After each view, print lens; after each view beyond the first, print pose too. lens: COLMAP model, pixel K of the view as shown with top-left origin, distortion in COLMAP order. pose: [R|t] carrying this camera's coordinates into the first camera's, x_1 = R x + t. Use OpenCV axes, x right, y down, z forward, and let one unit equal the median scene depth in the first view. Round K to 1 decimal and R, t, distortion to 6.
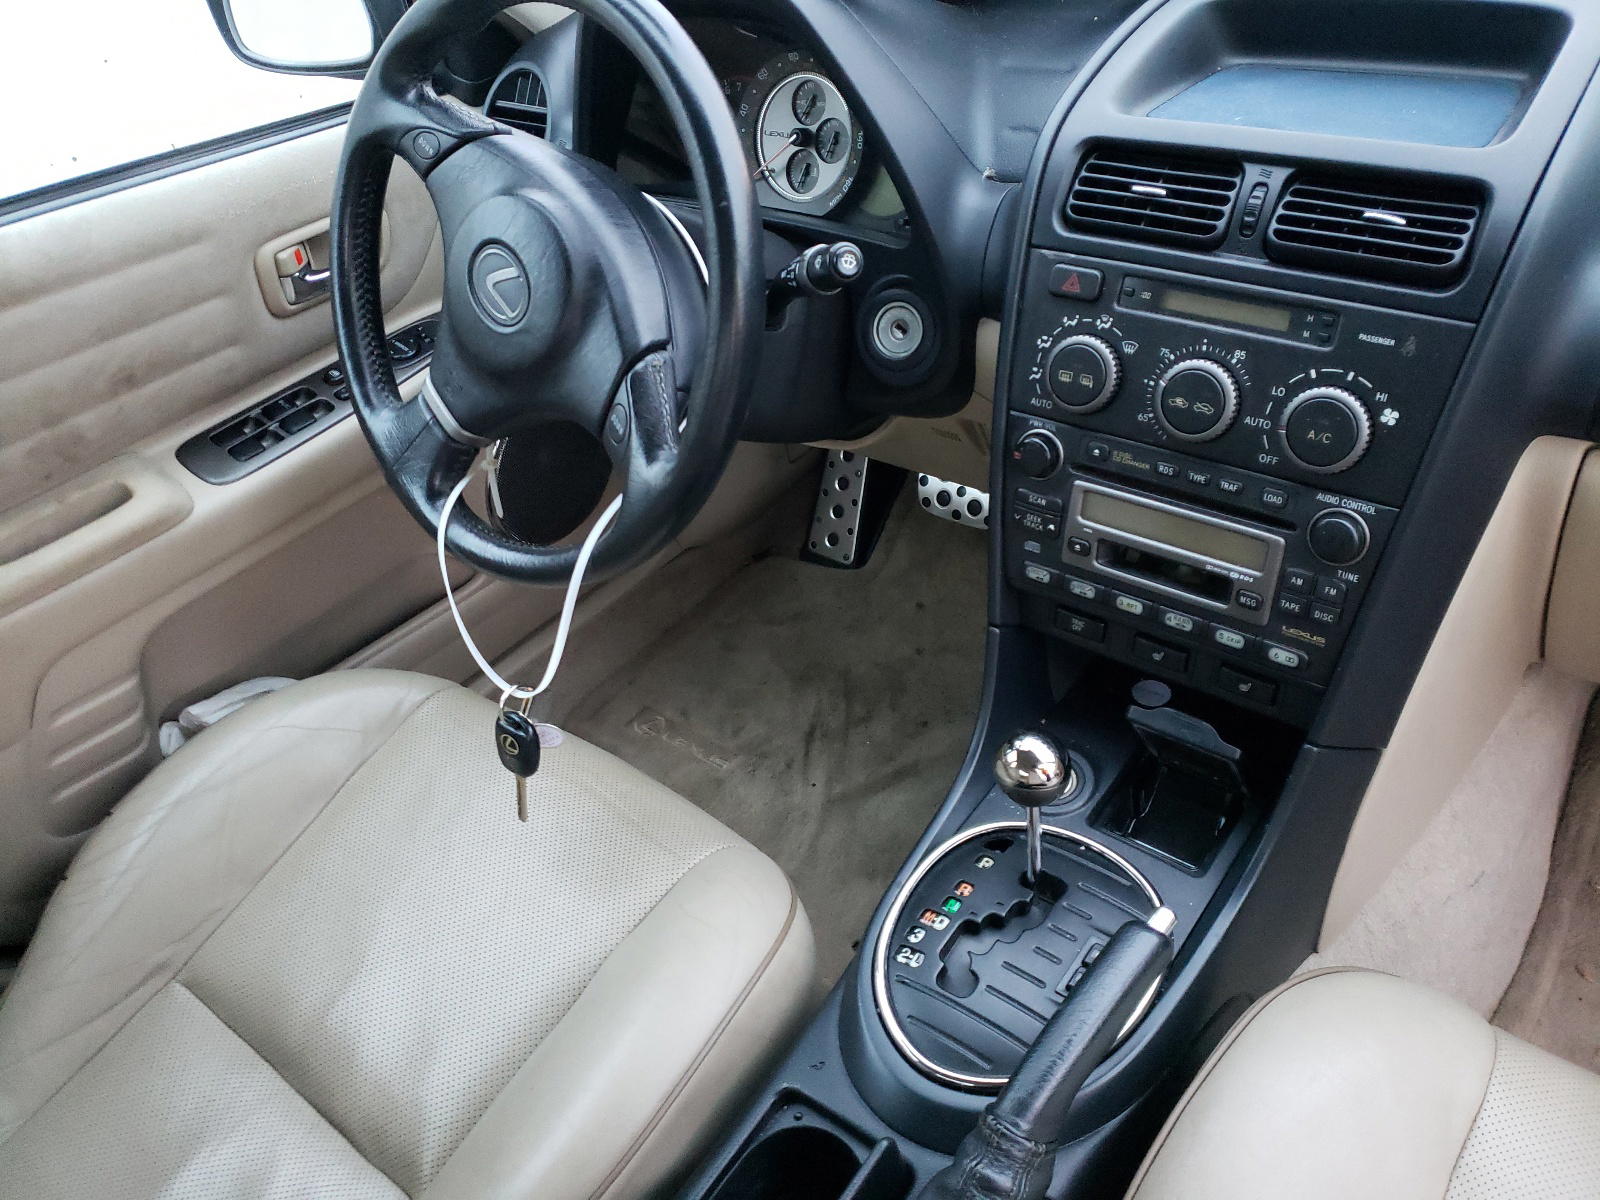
lens RADIAL K [[1217.4, 0, 800.0], [0, 1217.4, 600.0], [0, 0, 1]] dist [-0.038810, -0.000921]
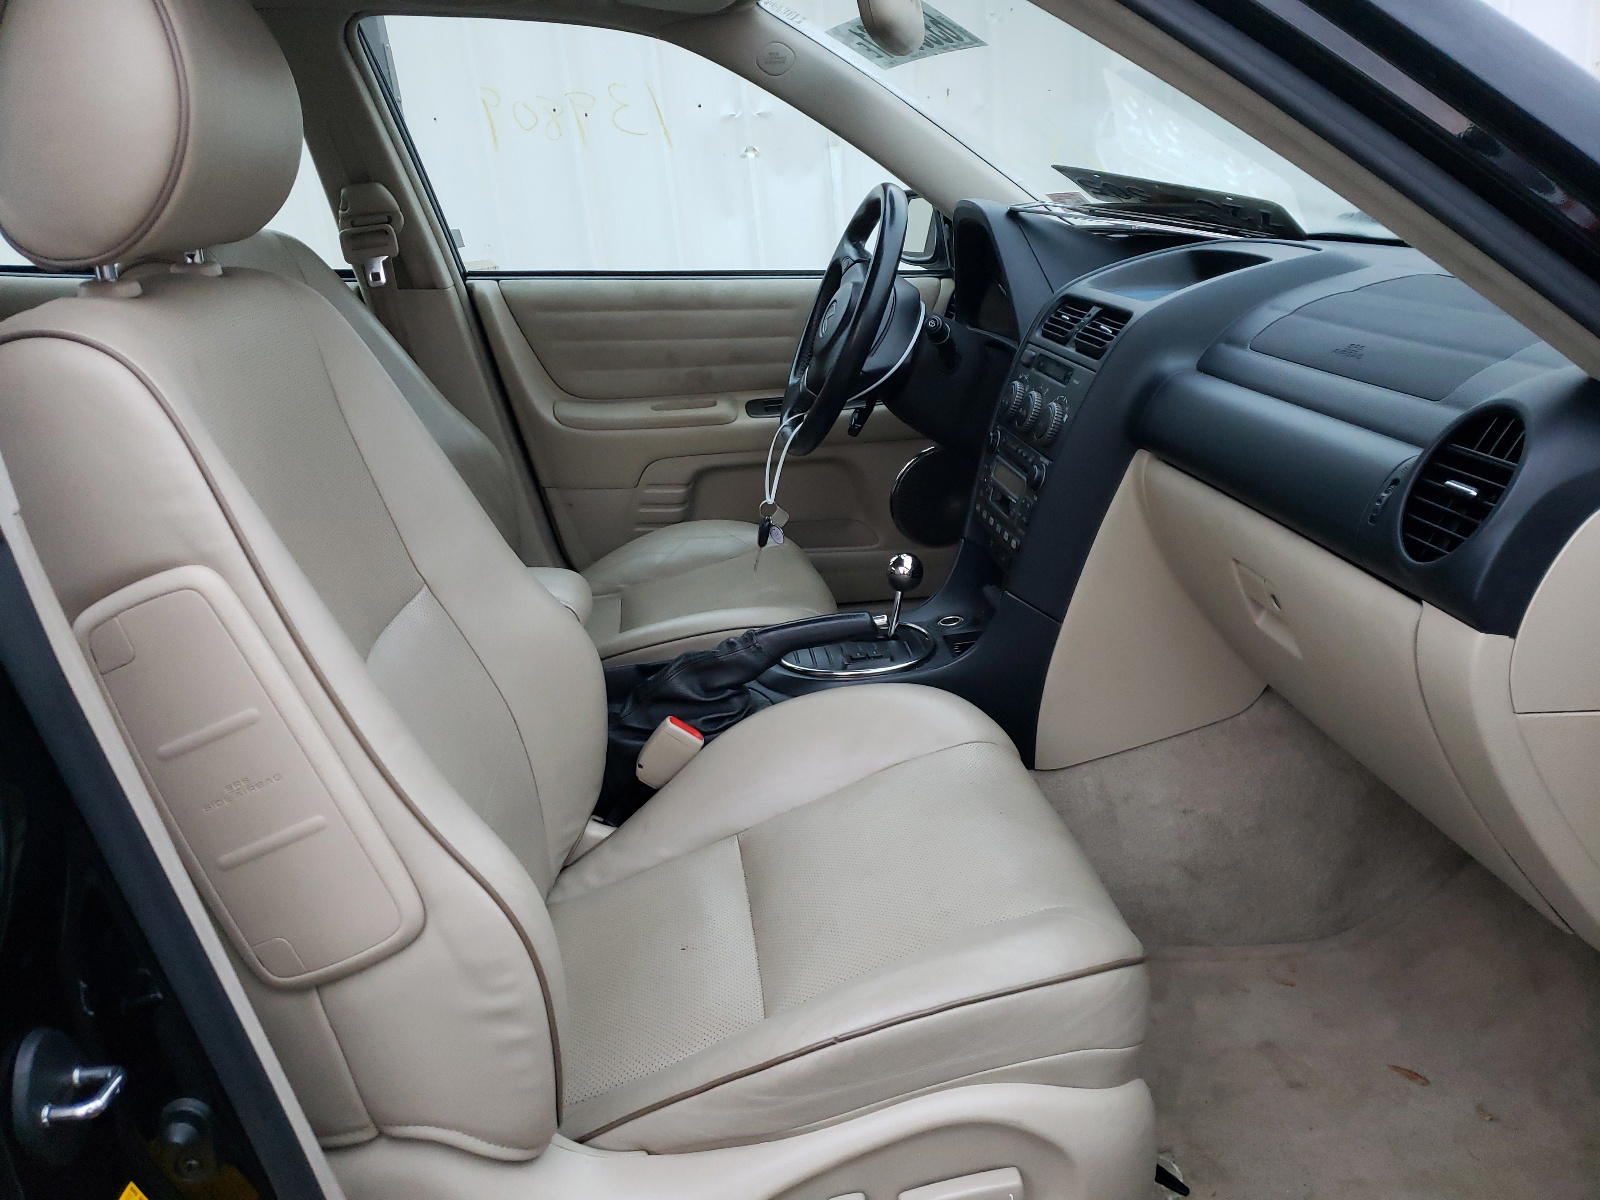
lens RADIAL K [[1217.4, 0, 800.0], [0, 1217.4, 600.0], [0, 0, 1]] dist [-0.038810, -0.000921]
pose [[0.691696, 0.292912, -0.660121, 1.157086], [-0.444179, 0.893273, -0.069057, 0.325182], [0.569440, 0.340978, 0.747978, -0.462640]]
